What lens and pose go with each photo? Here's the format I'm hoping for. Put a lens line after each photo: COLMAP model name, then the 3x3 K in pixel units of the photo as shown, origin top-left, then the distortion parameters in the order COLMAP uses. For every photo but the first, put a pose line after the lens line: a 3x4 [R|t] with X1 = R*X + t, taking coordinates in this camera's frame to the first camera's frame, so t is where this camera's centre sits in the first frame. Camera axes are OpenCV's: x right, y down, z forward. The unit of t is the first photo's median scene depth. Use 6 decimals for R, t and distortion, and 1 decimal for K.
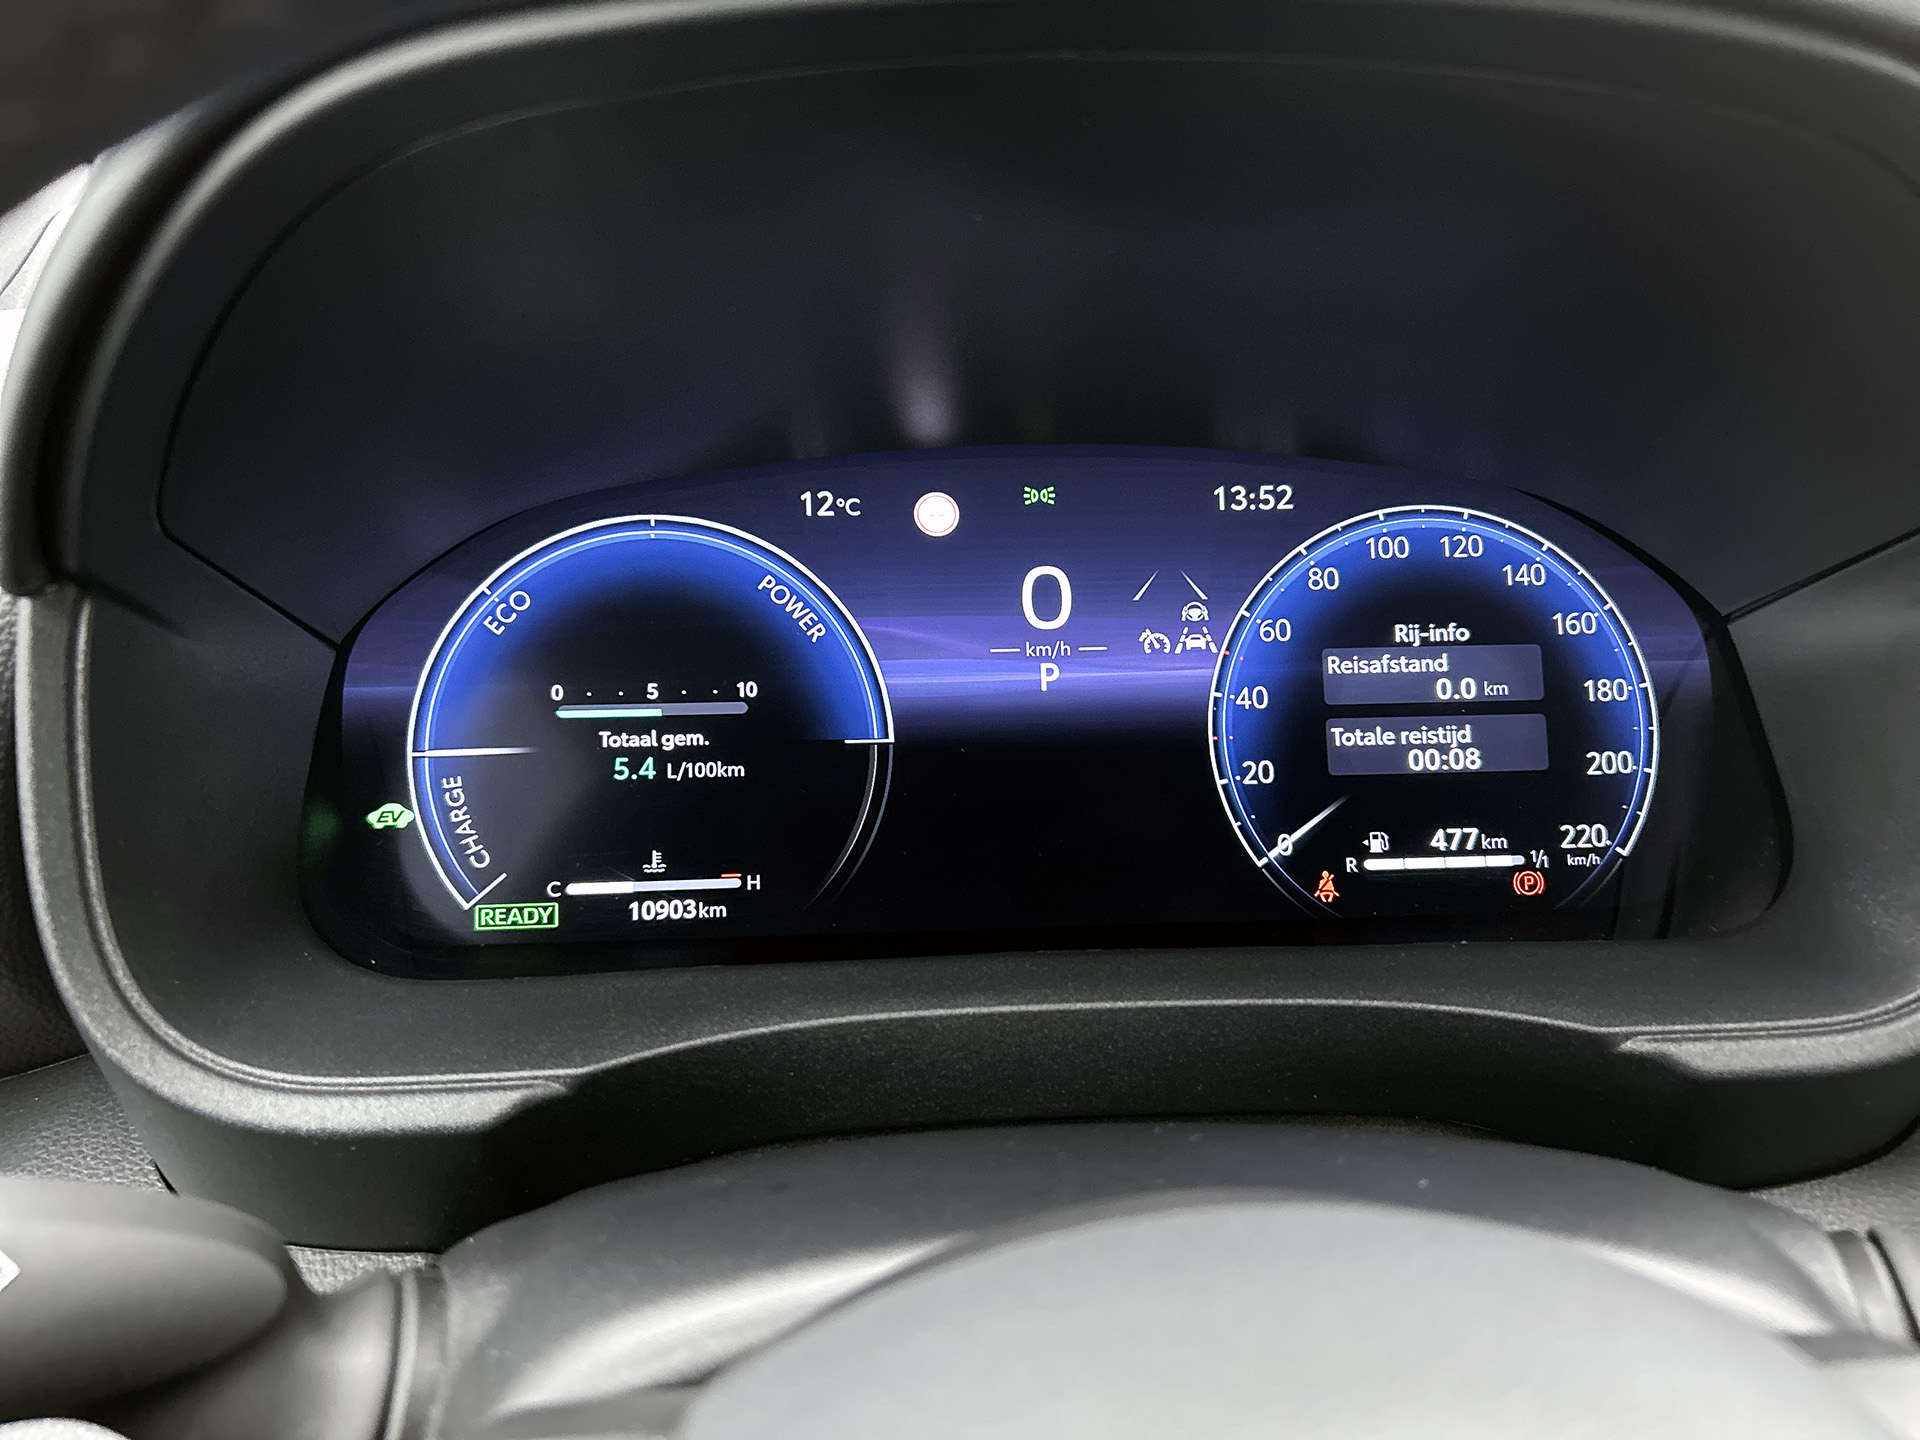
lens RADIAL K [[1484.9, 0, 972.4], [0, 1484.9, 690.4], [0, 0, 1]] dist [0.012060, -0.030857]
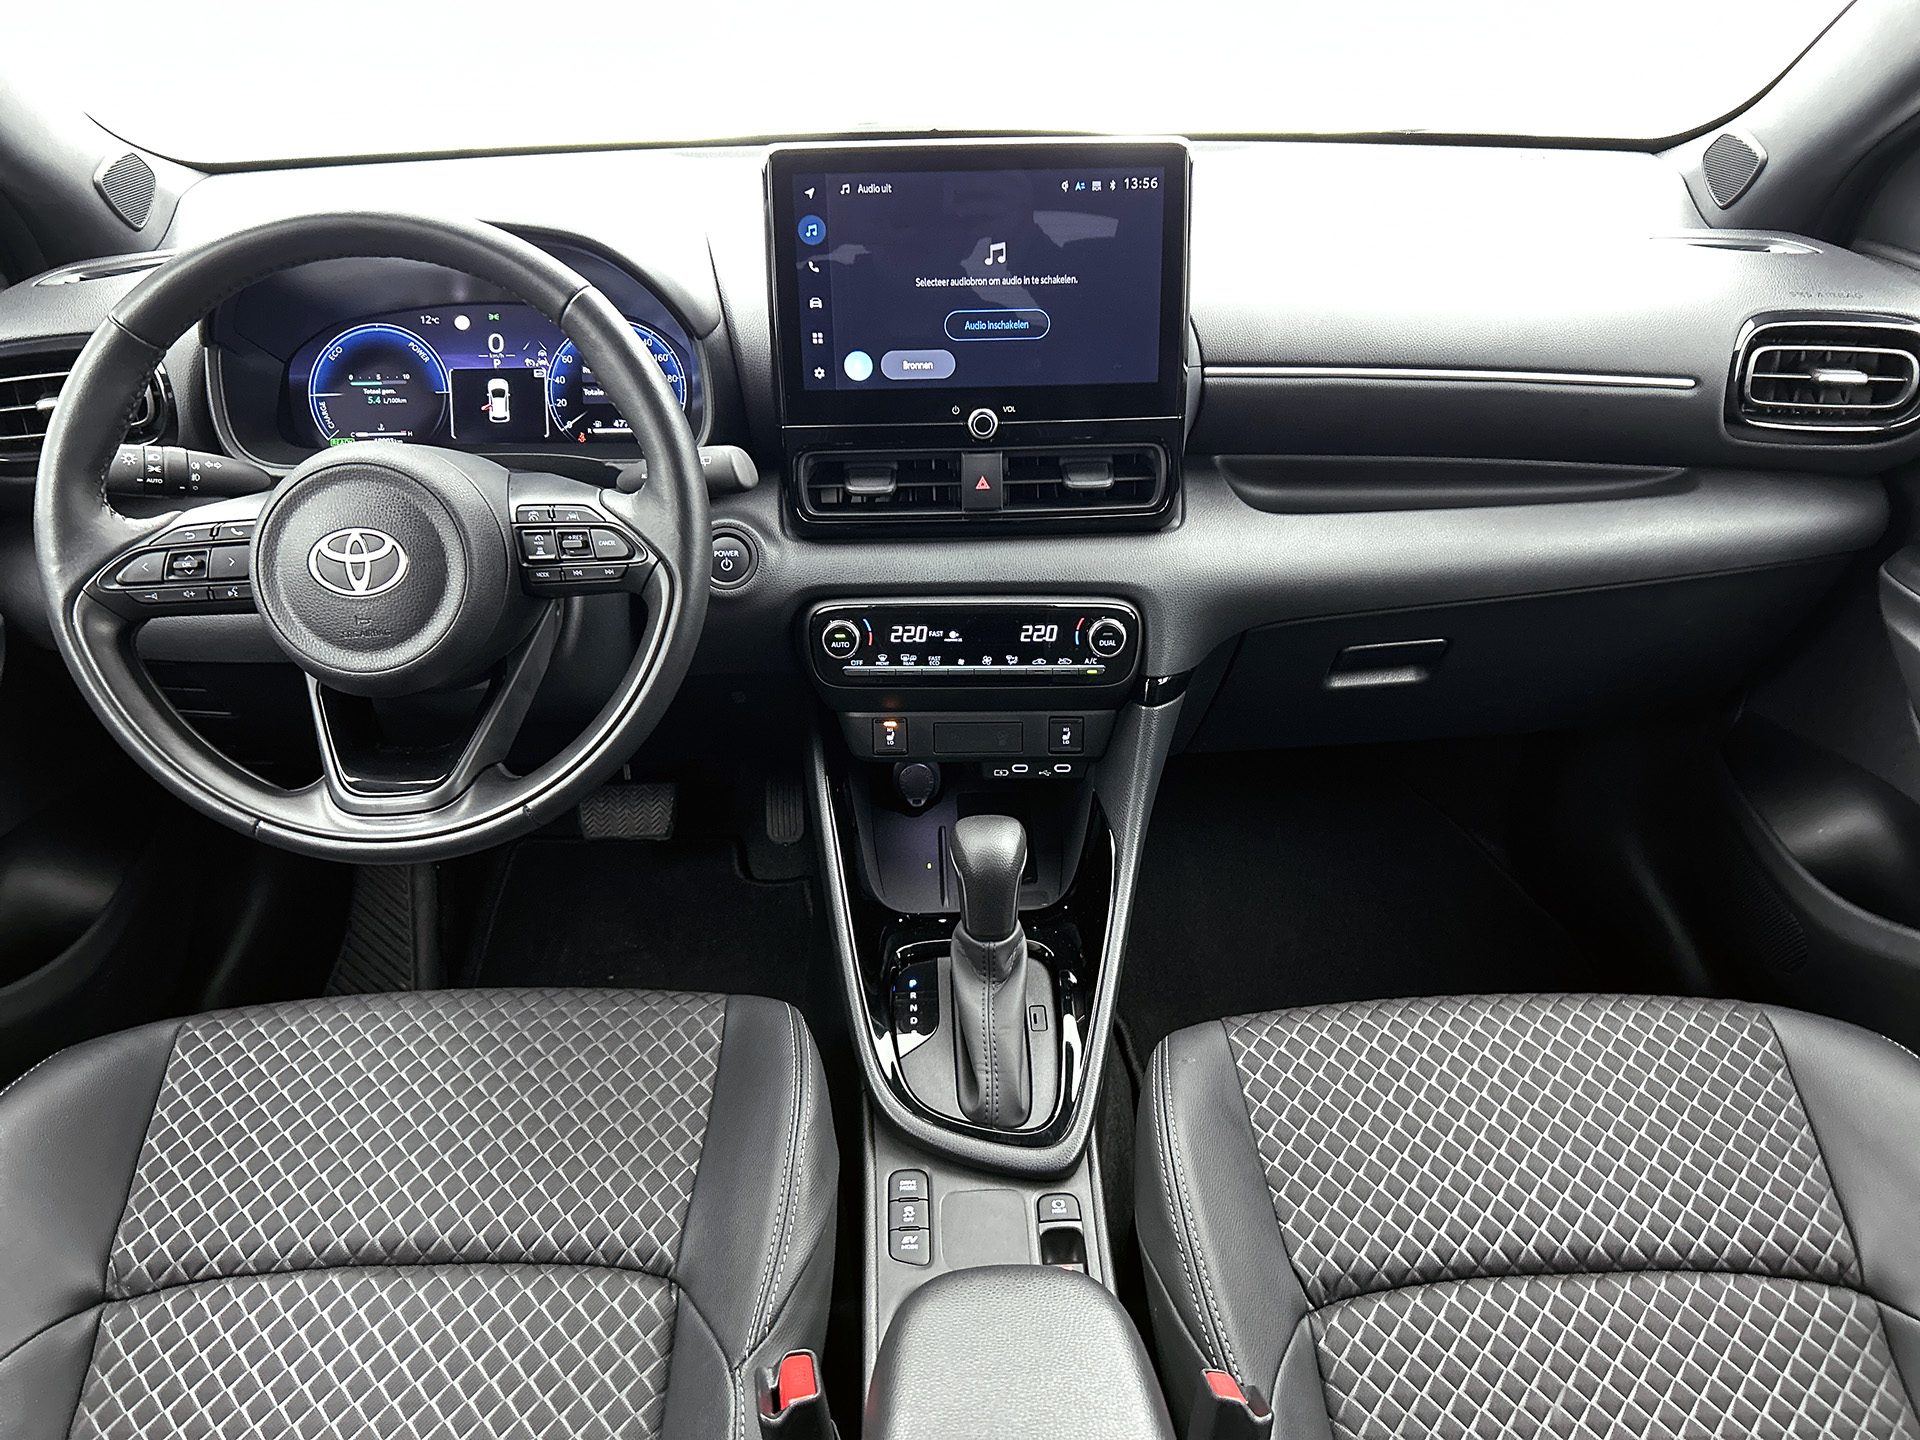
lens RADIAL K [[1484.9, 0, 984.5], [0, 1484.9, 710.9], [0, 0, 1]] dist [0.012060, -0.030857]
pose [[0.999770, 0.008093, -0.019855, 1.207366], [-0.004530, 0.984859, 0.173298, 0.152937], [0.020956, -0.173168, 0.984669, -2.372600]]
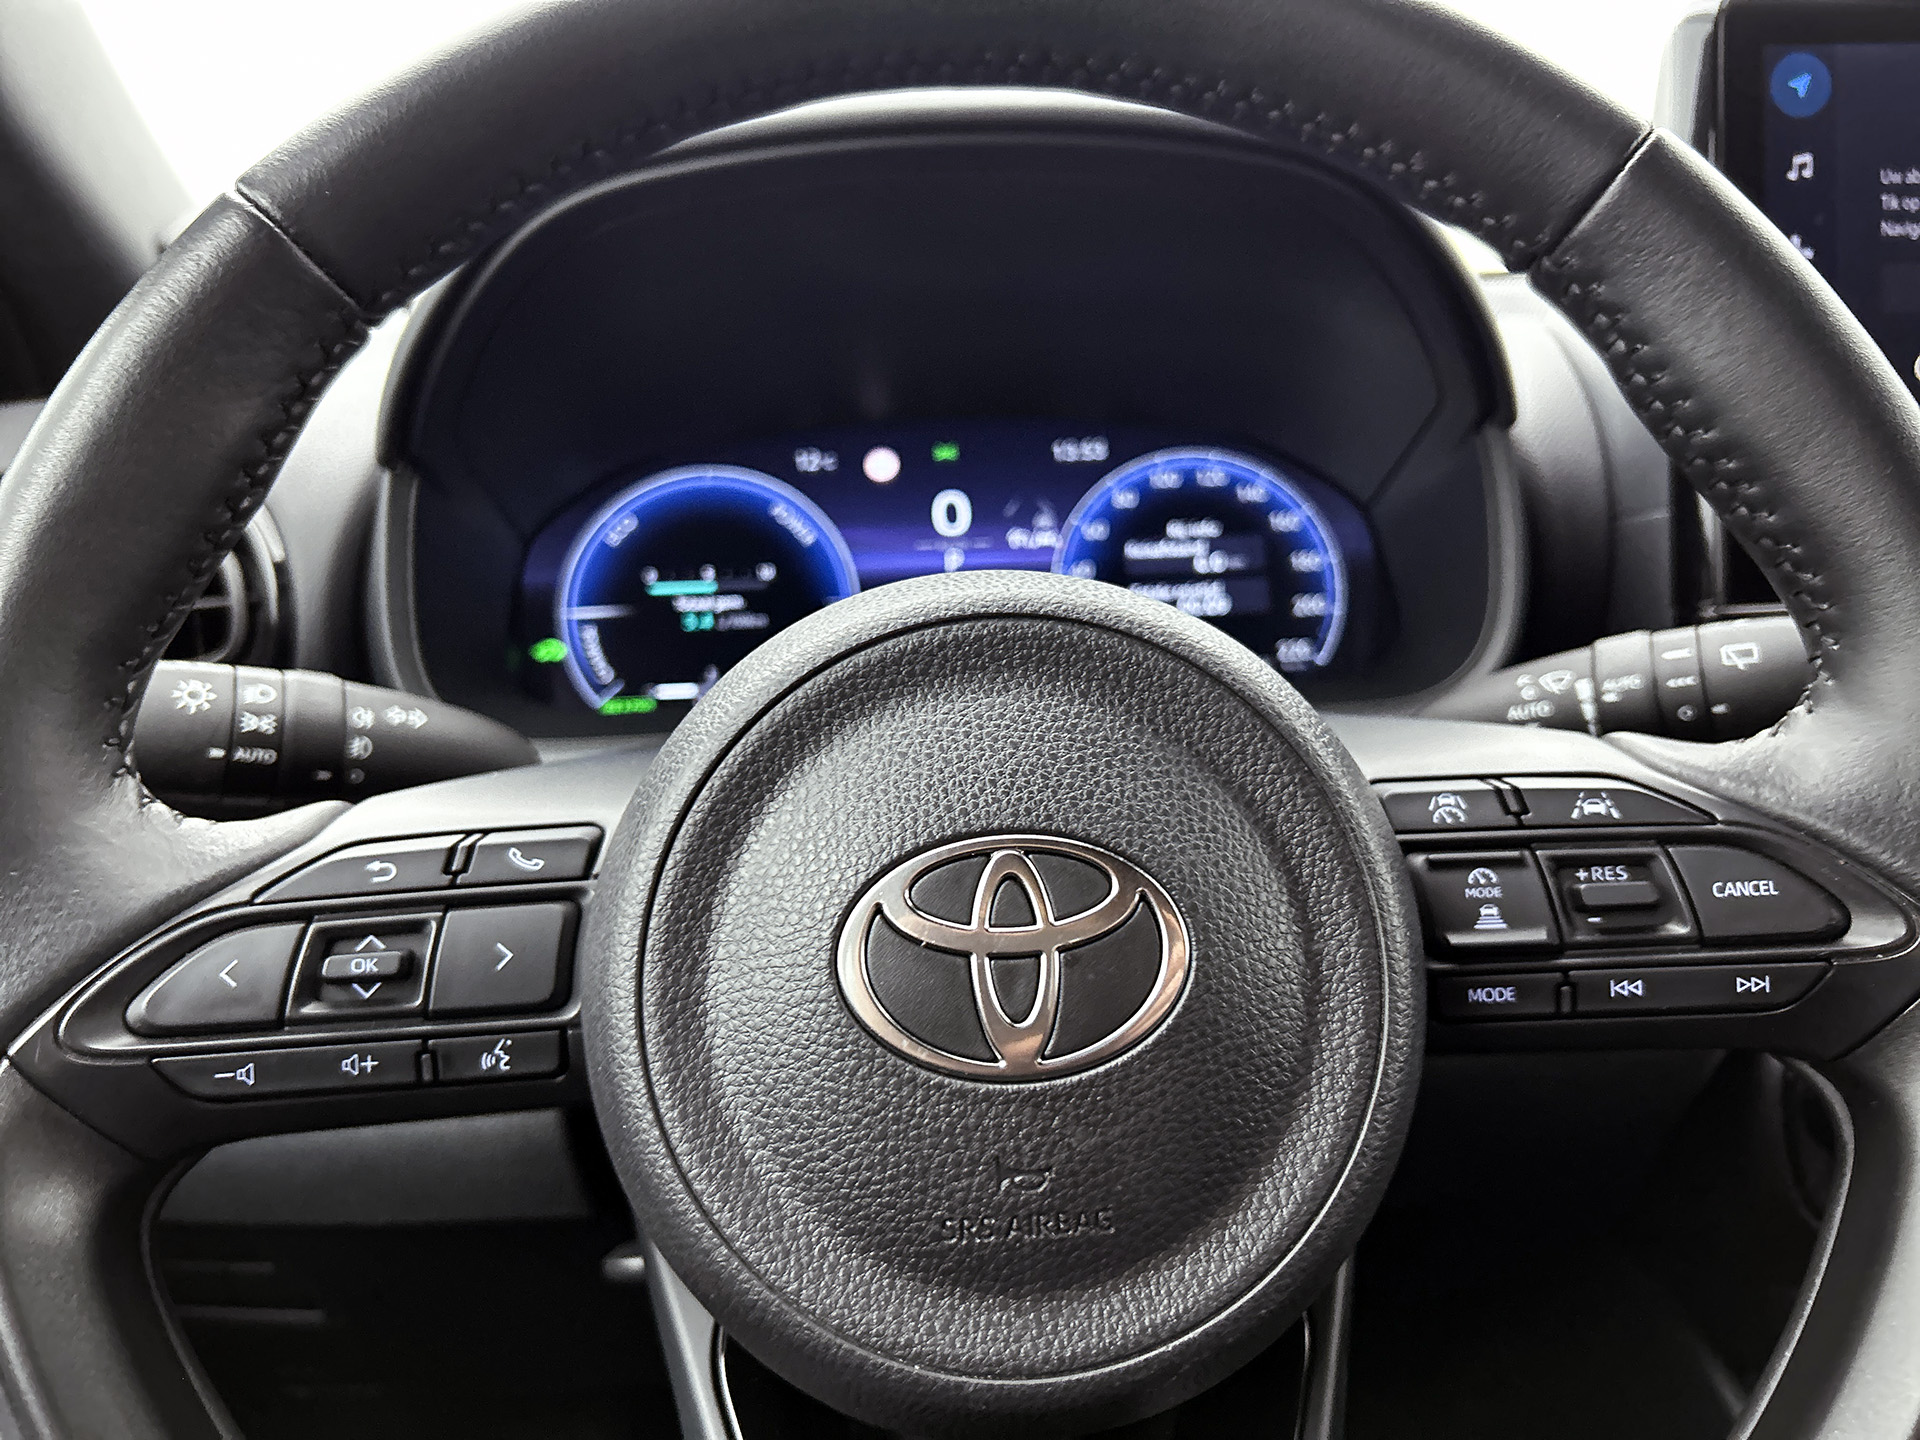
lens RADIAL K [[1484.9, 0, 964.6], [0, 1484.9, 706.7], [0, 0, 1]] dist [0.012060, -0.030857]
pose [[0.999123, -0.029939, -0.029271, 0.105430], [0.026940, 0.994824, -0.097978, 0.305349], [0.032053, 0.097103, 0.994758, -0.588104]]
